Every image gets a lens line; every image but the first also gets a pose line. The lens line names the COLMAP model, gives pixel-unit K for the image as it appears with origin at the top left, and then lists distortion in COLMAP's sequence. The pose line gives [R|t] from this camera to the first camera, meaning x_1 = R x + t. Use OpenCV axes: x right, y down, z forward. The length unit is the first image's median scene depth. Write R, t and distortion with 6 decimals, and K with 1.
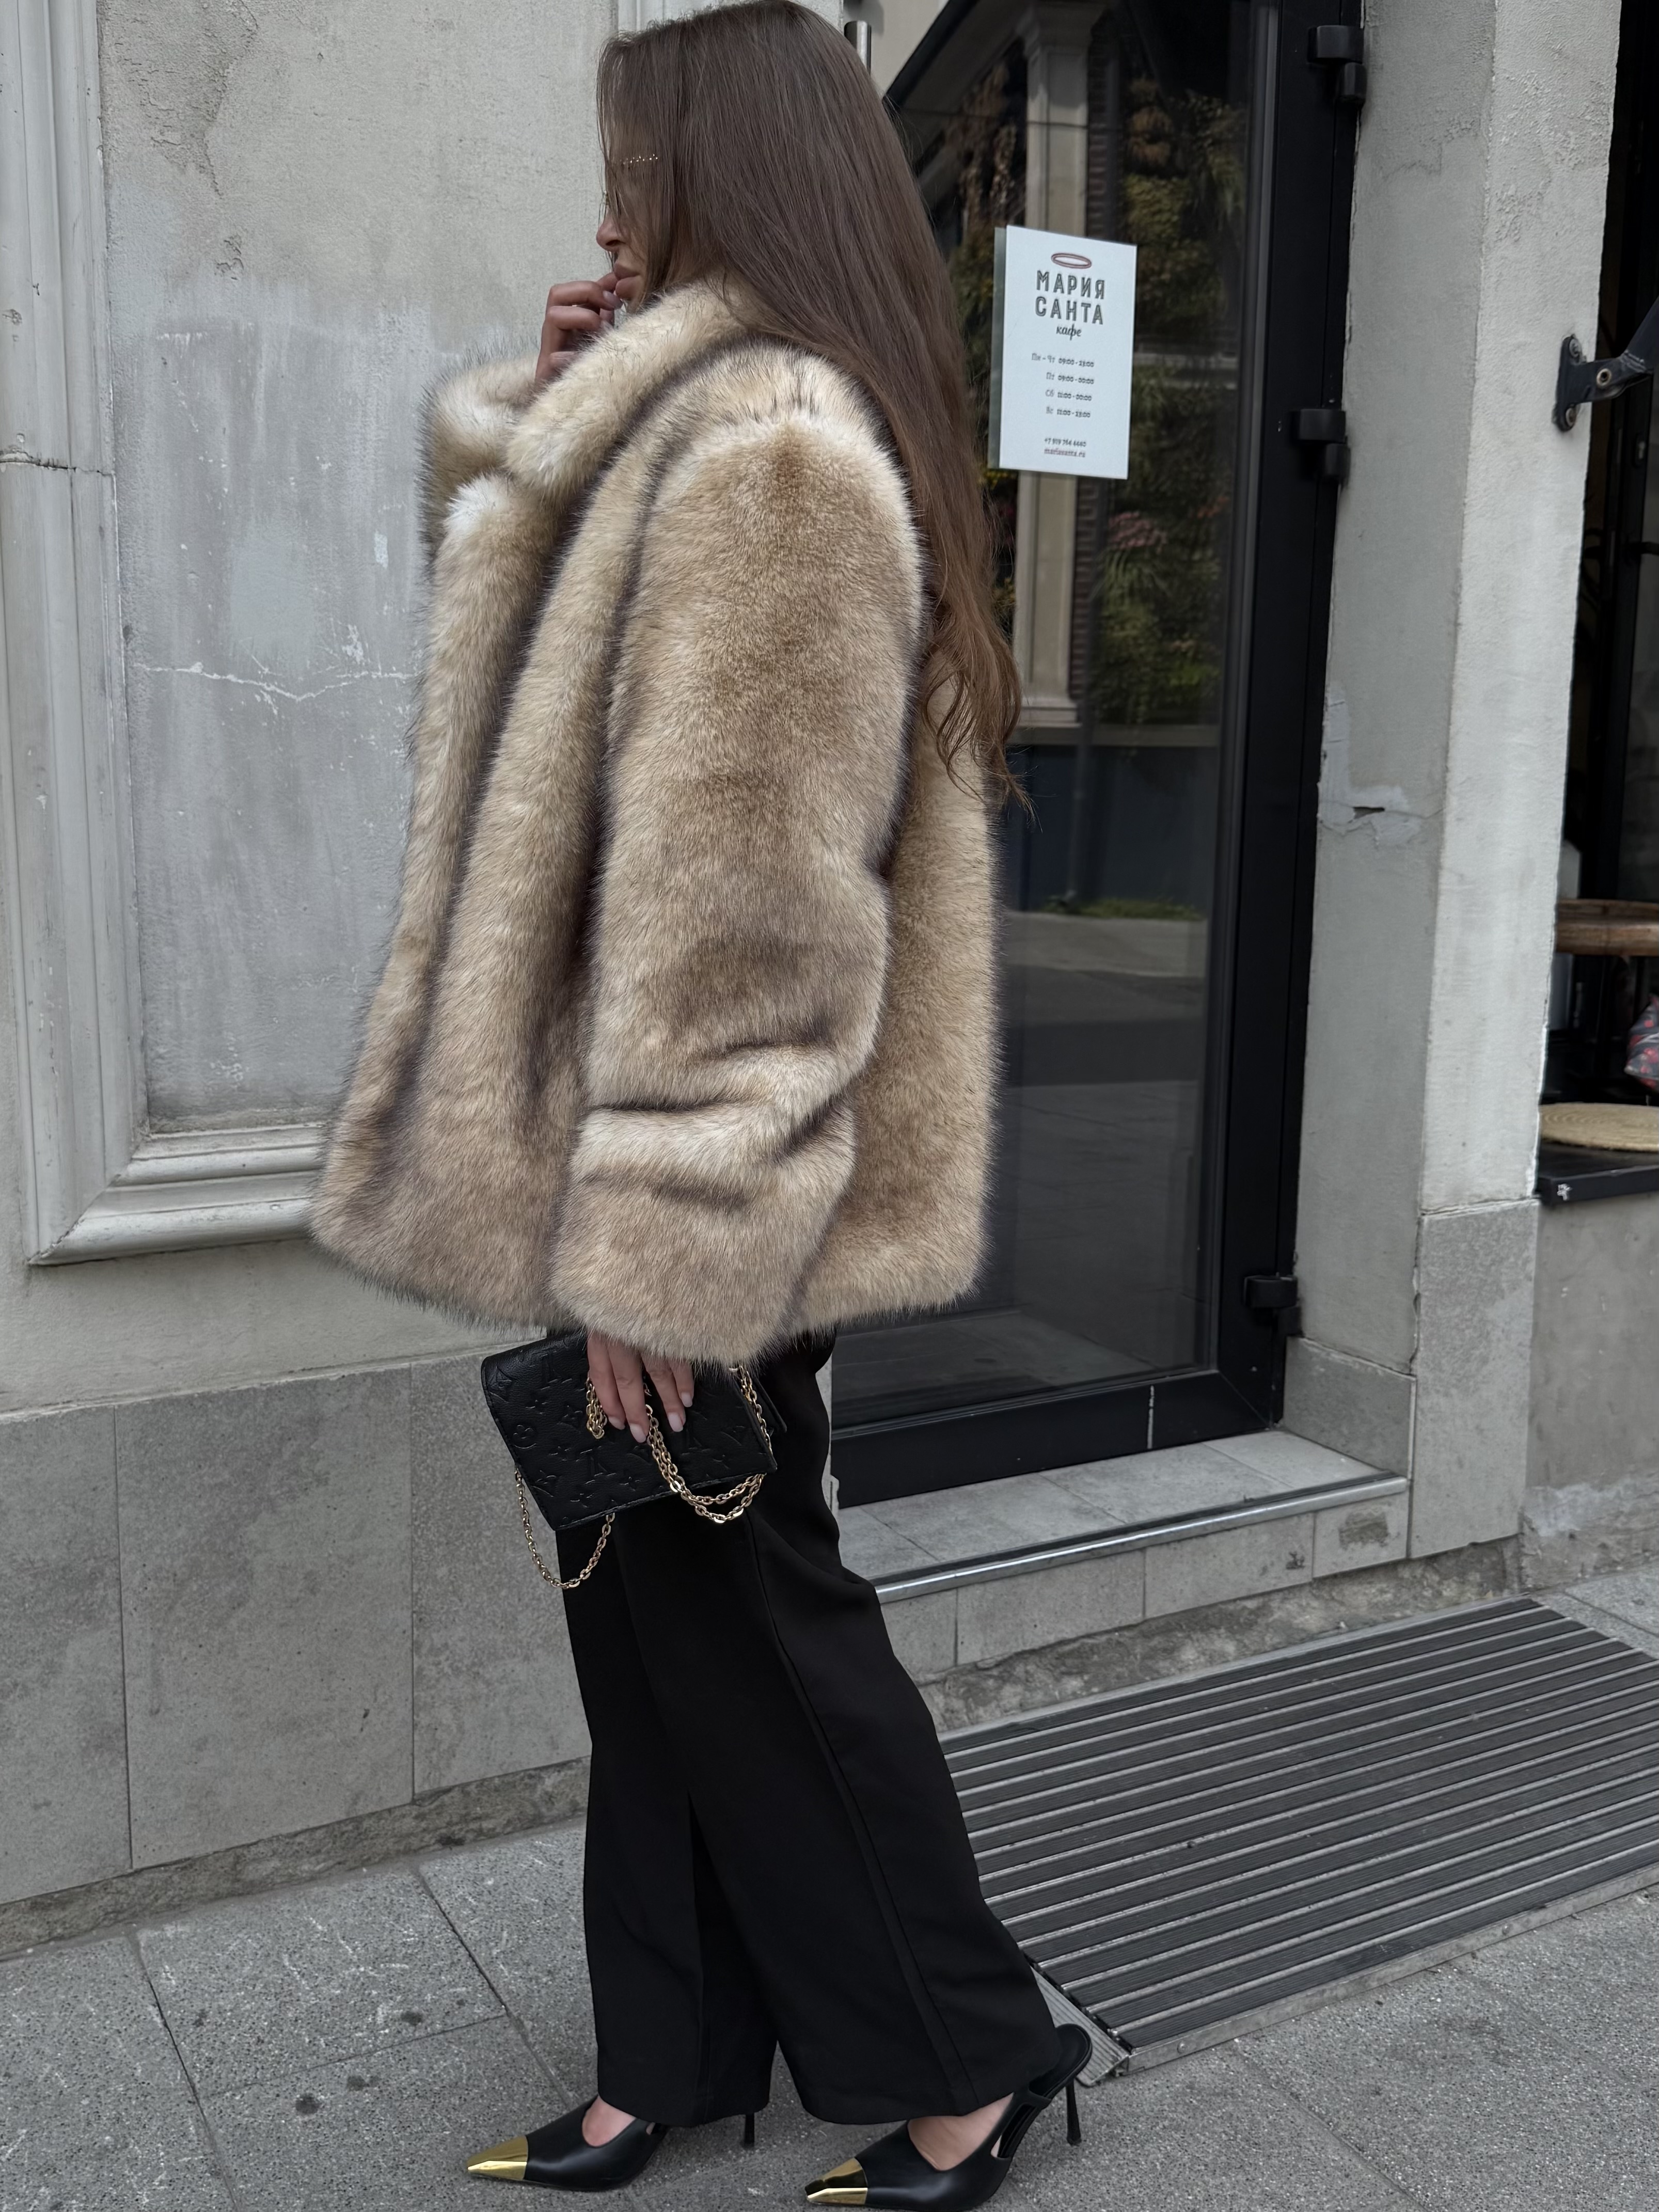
lens RADIAL K [[2130.3, 0, 829.5], [0, 2130.3, 1106.0], [0, 0, 1]] dist [0.199575, -0.499463]
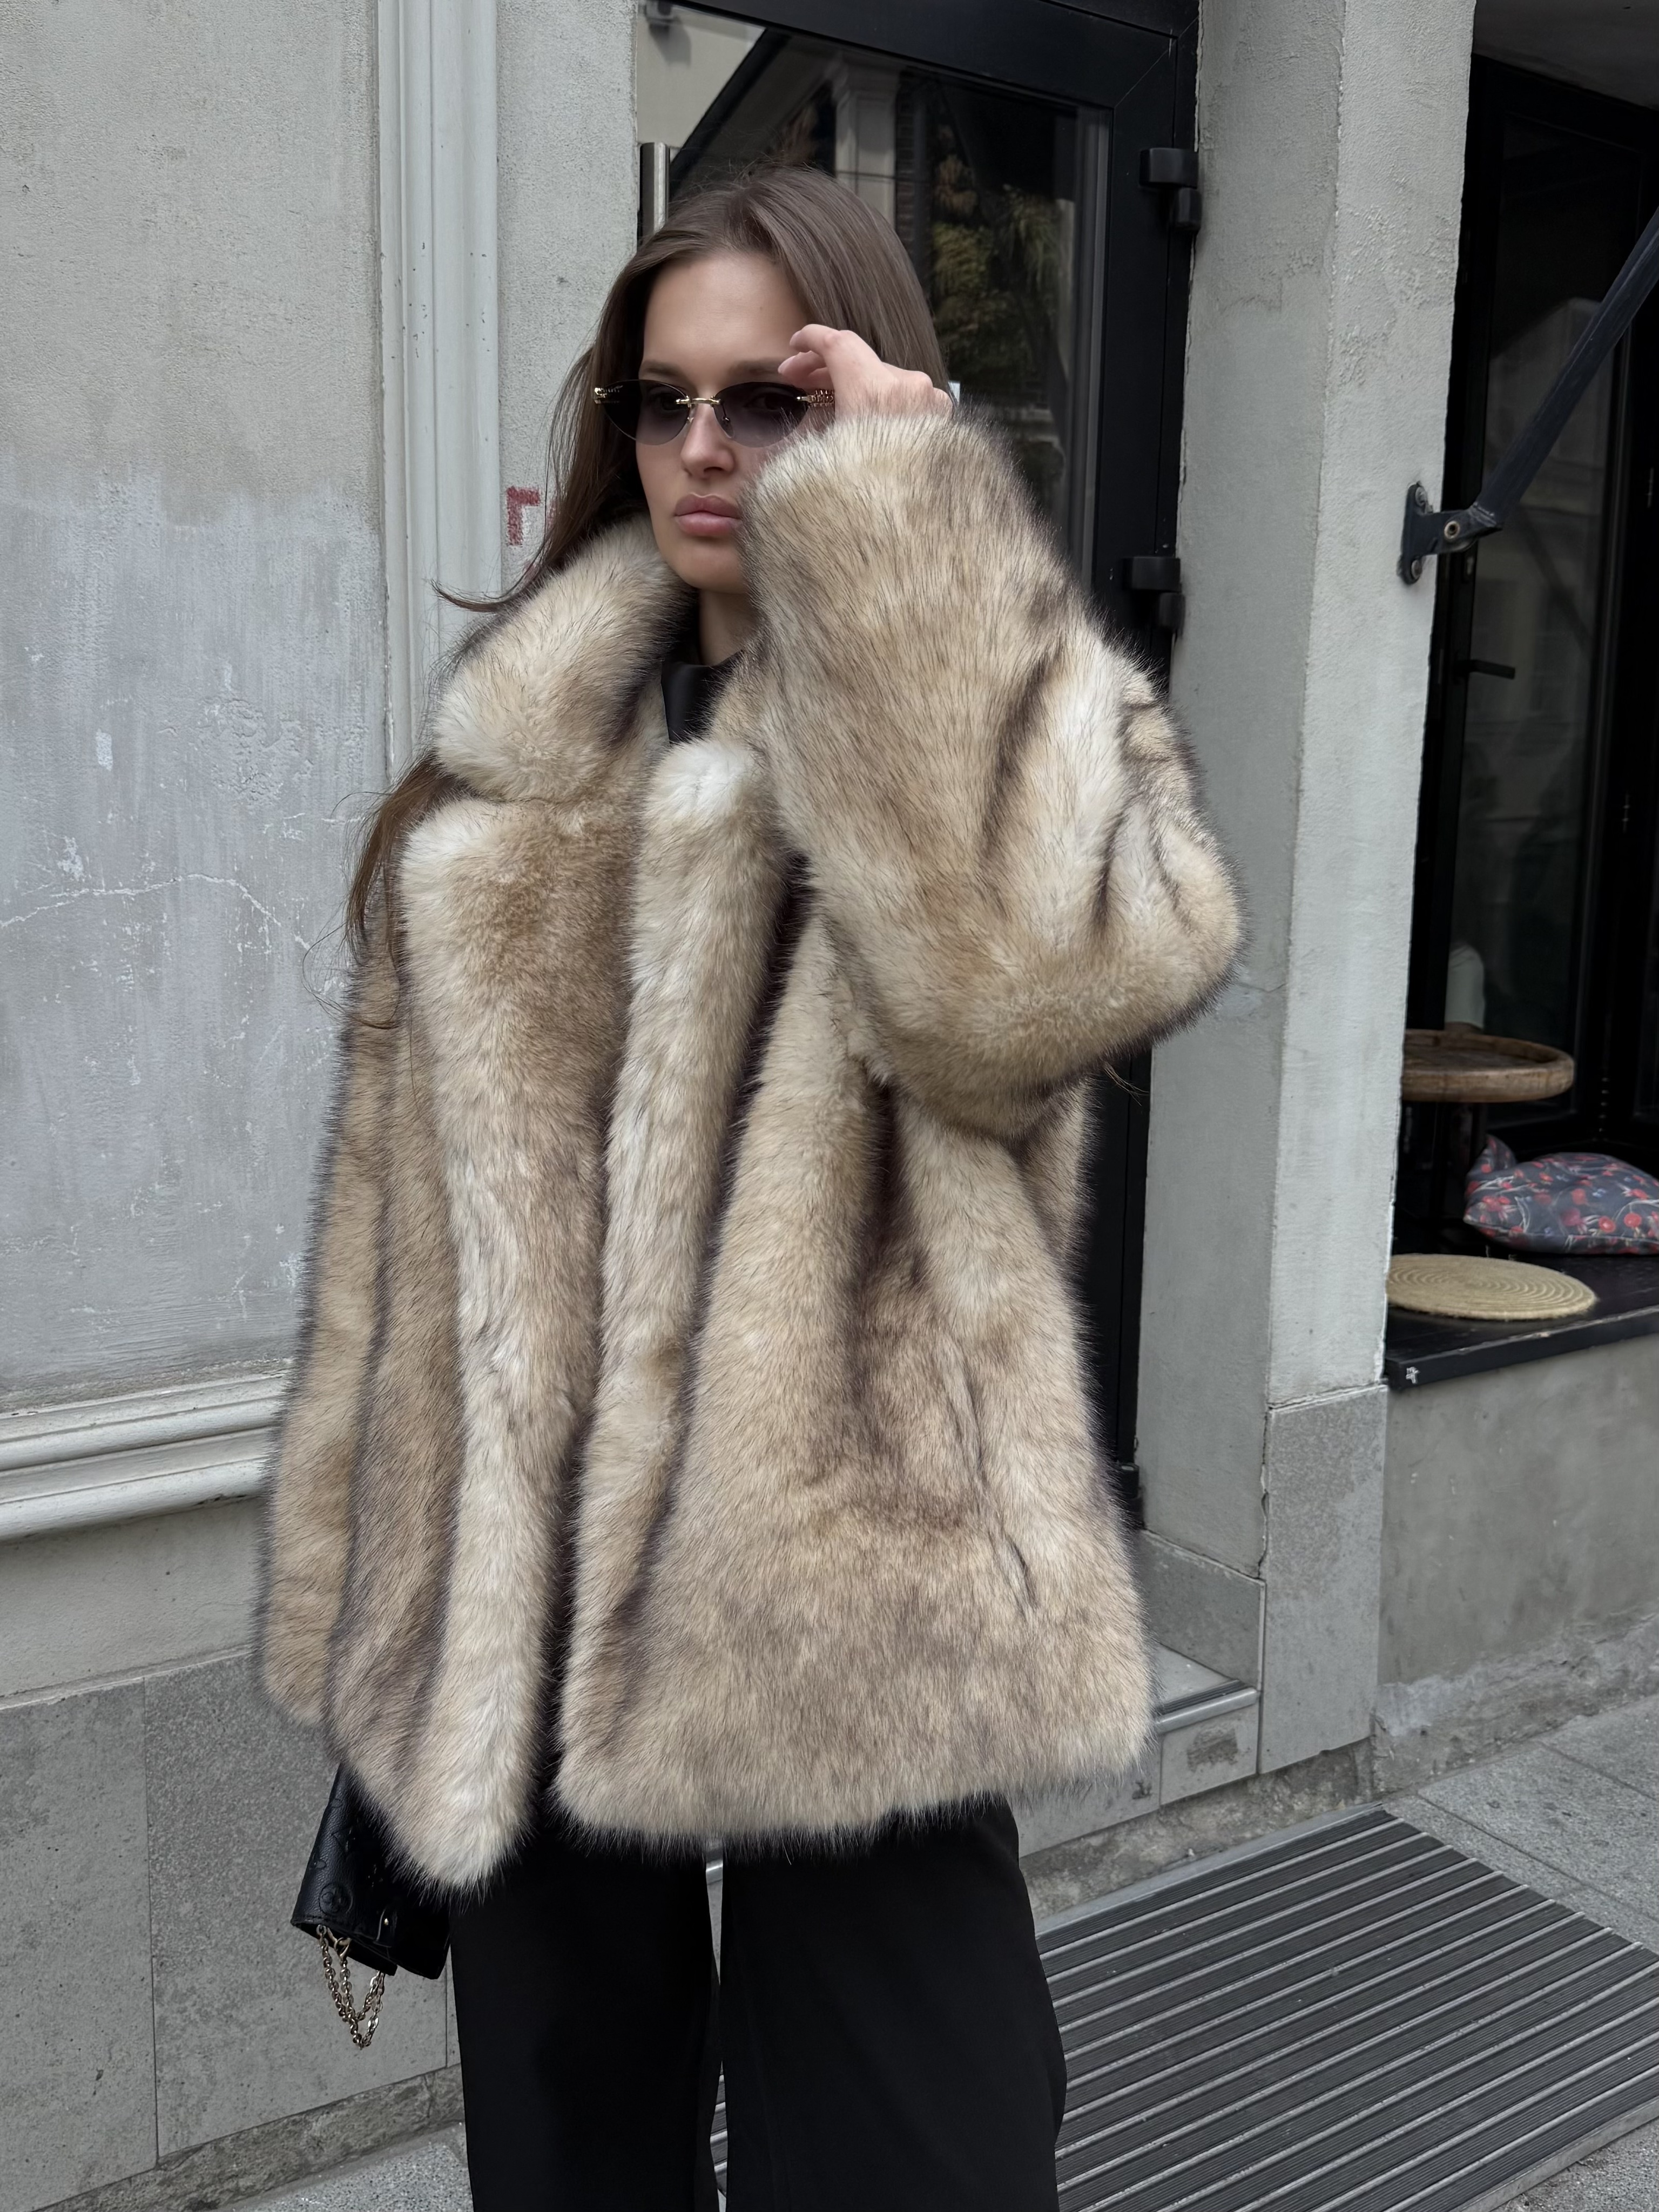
lens RADIAL K [[2130.3, 0, 829.5], [0, 2130.3, 1106.0], [0, 0, 1]] dist [0.199575, -0.499463]
pose [[0.996294, -0.007052, 0.085726, 0.004923], [0.007852, 0.999929, -0.008995, -0.083806], [-0.085657, 0.009635, 0.996278, 0.090909]]
